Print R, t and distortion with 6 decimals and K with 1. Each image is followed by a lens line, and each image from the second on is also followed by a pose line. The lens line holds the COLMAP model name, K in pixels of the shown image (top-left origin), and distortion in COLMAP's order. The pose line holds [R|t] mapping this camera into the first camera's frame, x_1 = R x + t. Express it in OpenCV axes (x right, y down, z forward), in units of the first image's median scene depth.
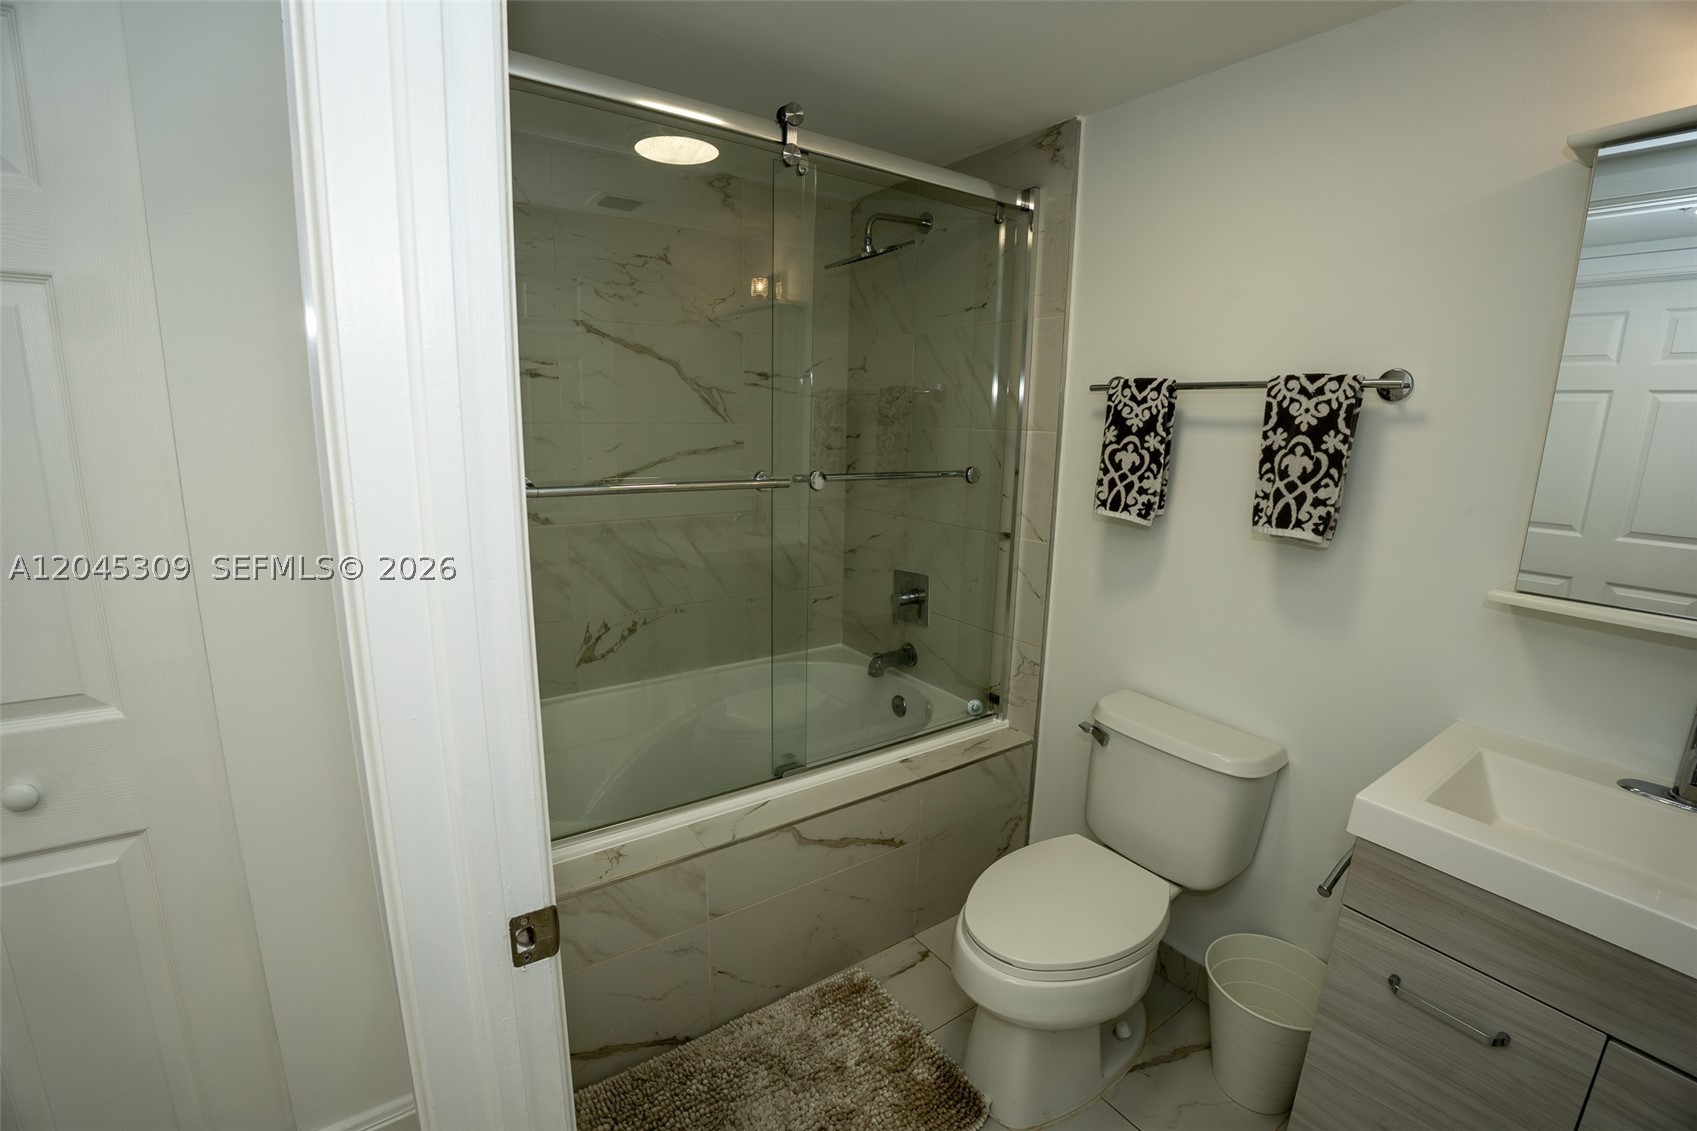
lens RADIAL K [[737.6, 0, 844.0], [0, 737.6, 573.1], [0, 0, 1]] dist [-0.069932, 0.014843]
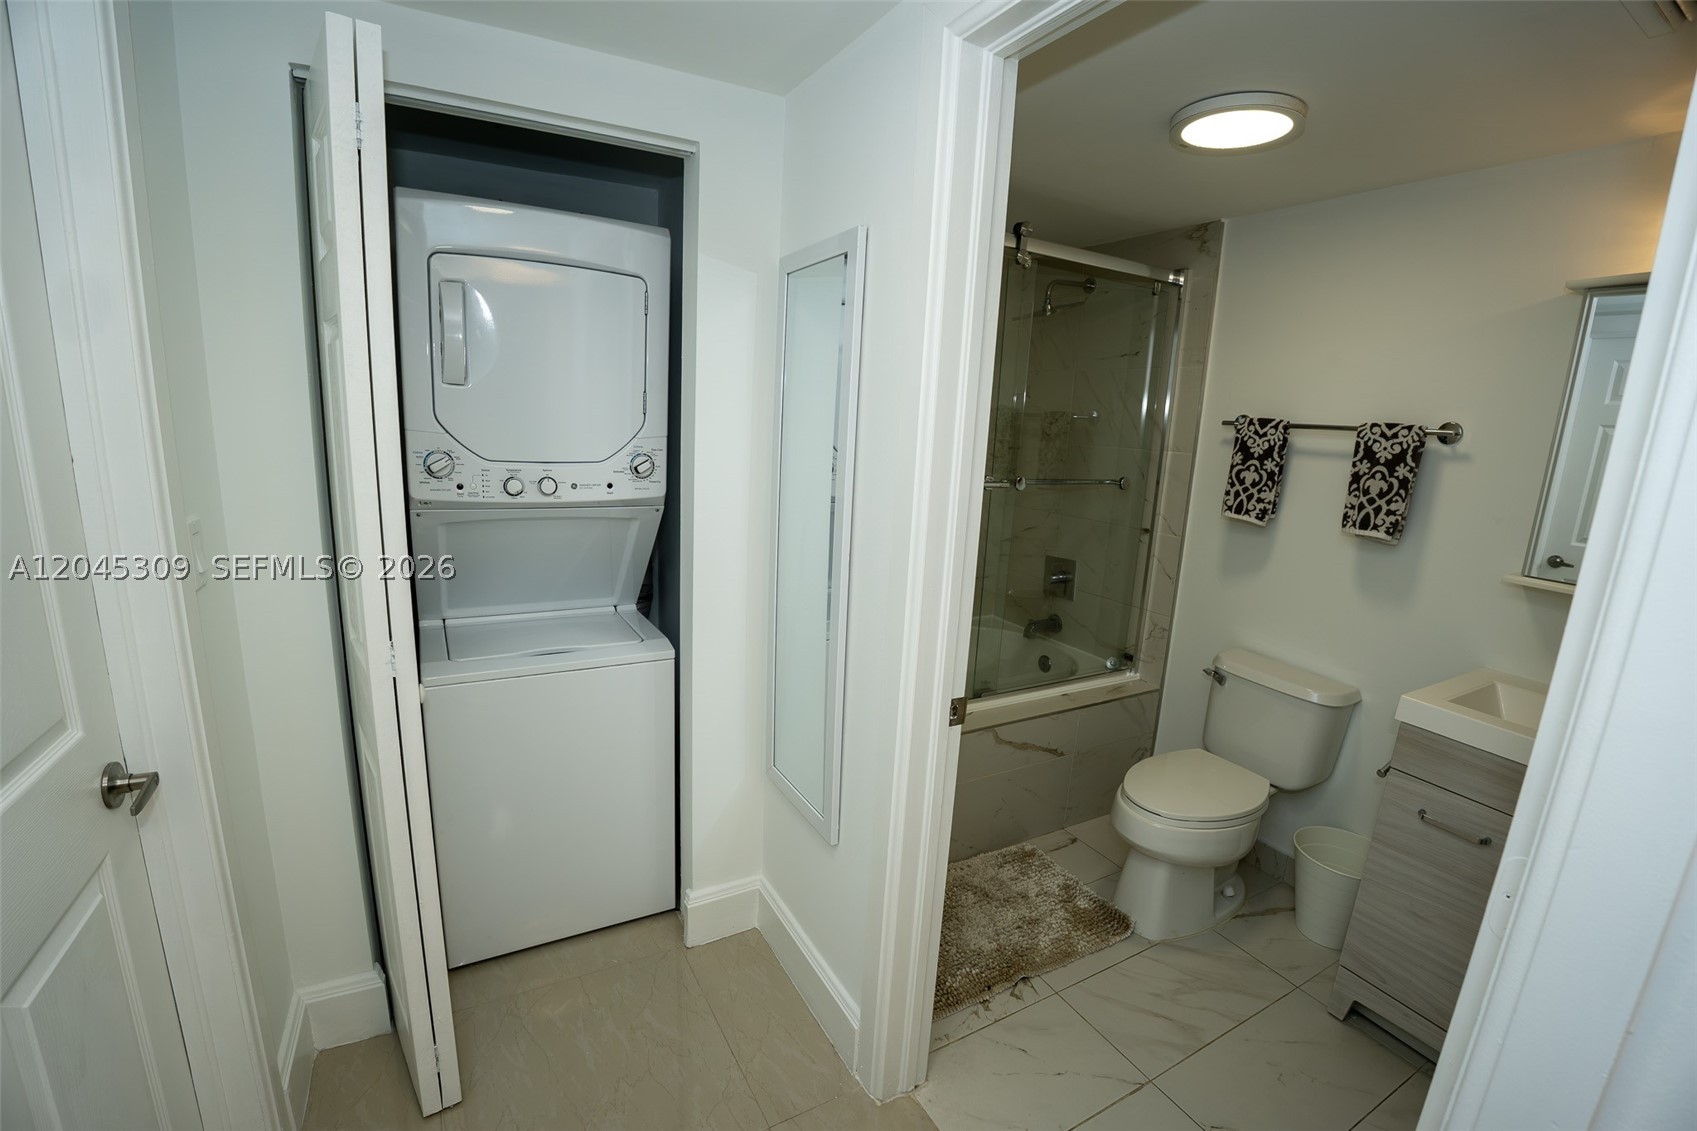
lens RADIAL K [[737.6, 0, 844.0], [0, 737.6, 573.1], [0, 0, 1]] dist [-0.069932, 0.014843]
pose [[0.994244, 0.046603, -0.096478, -0.238577], [-0.046379, 0.998913, 0.004561, 0.055853], [0.096586, -0.000060, 0.995325, -0.439771]]
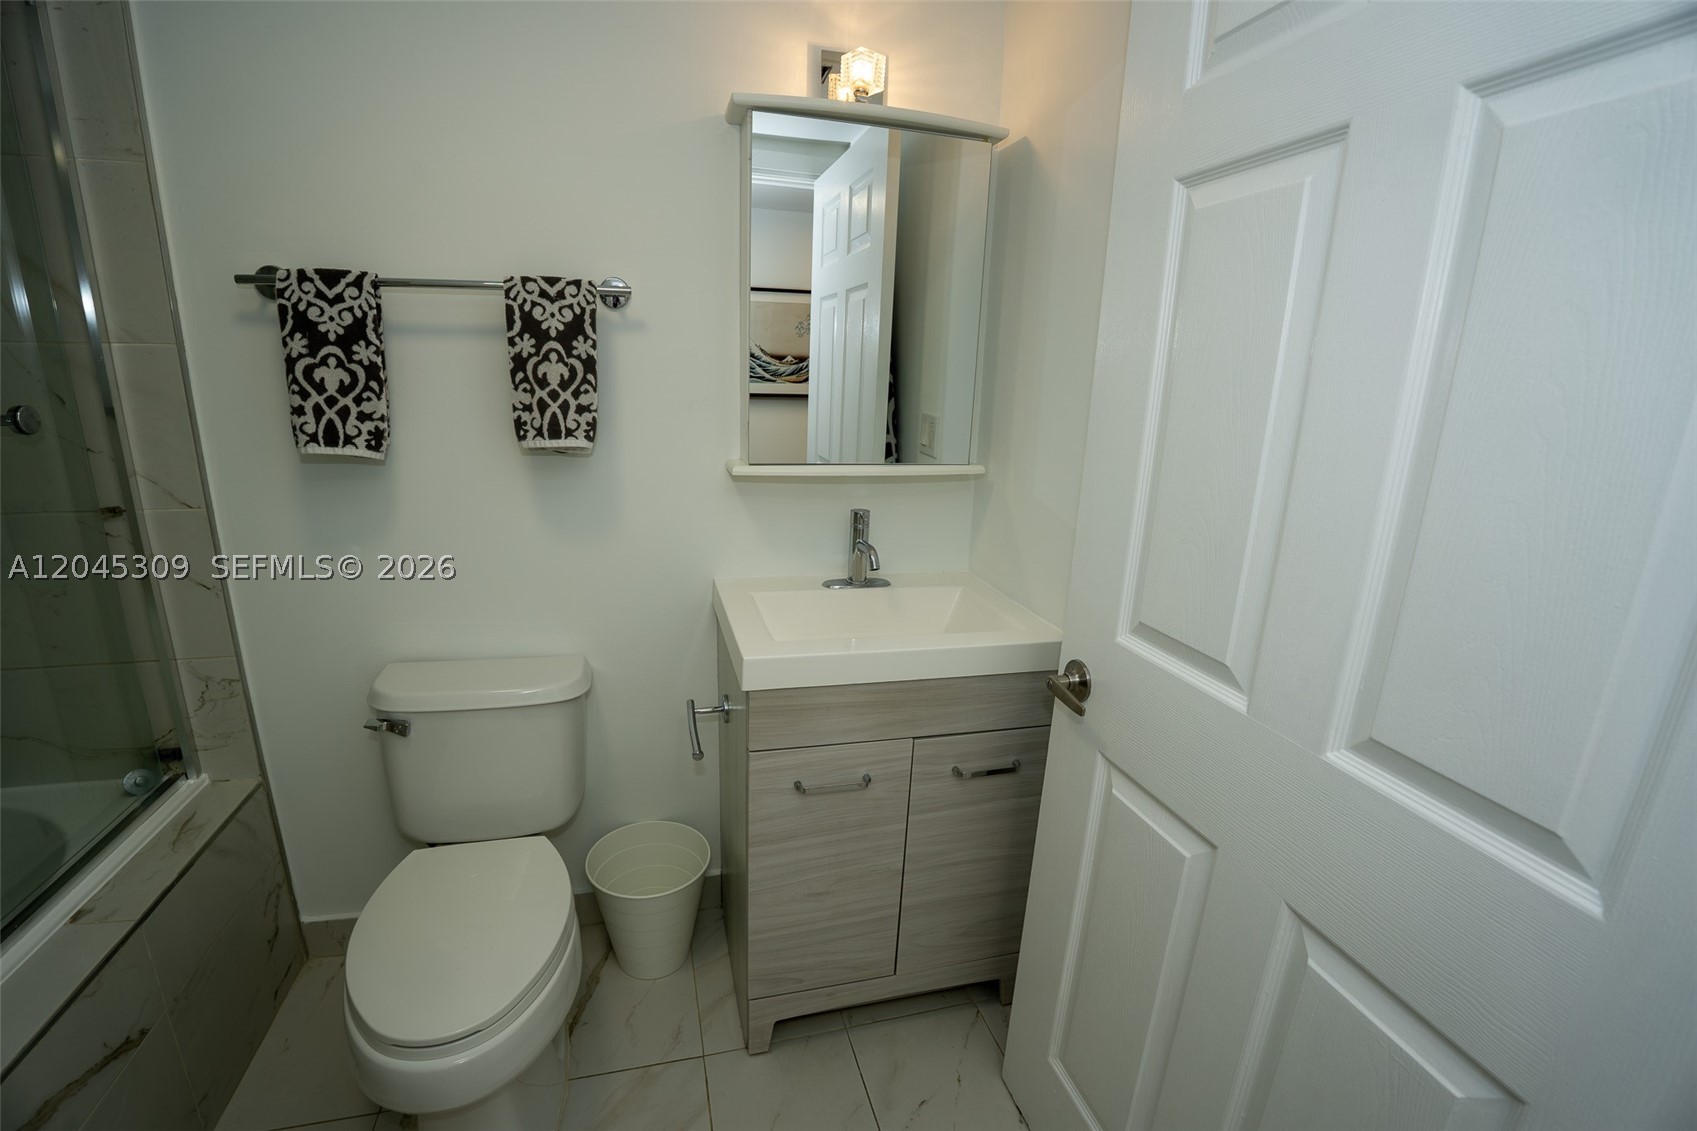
lens RADIAL K [[737.6, 0, 844.0], [0, 737.6, 573.1], [0, 0, 1]] dist [-0.069932, 0.014843]
pose [[0.337802, -0.257552, 0.905294, -0.163642], [0.168186, 0.962870, 0.211176, -0.025947], [-0.926069, 0.080922, 0.368576, 0.251076]]
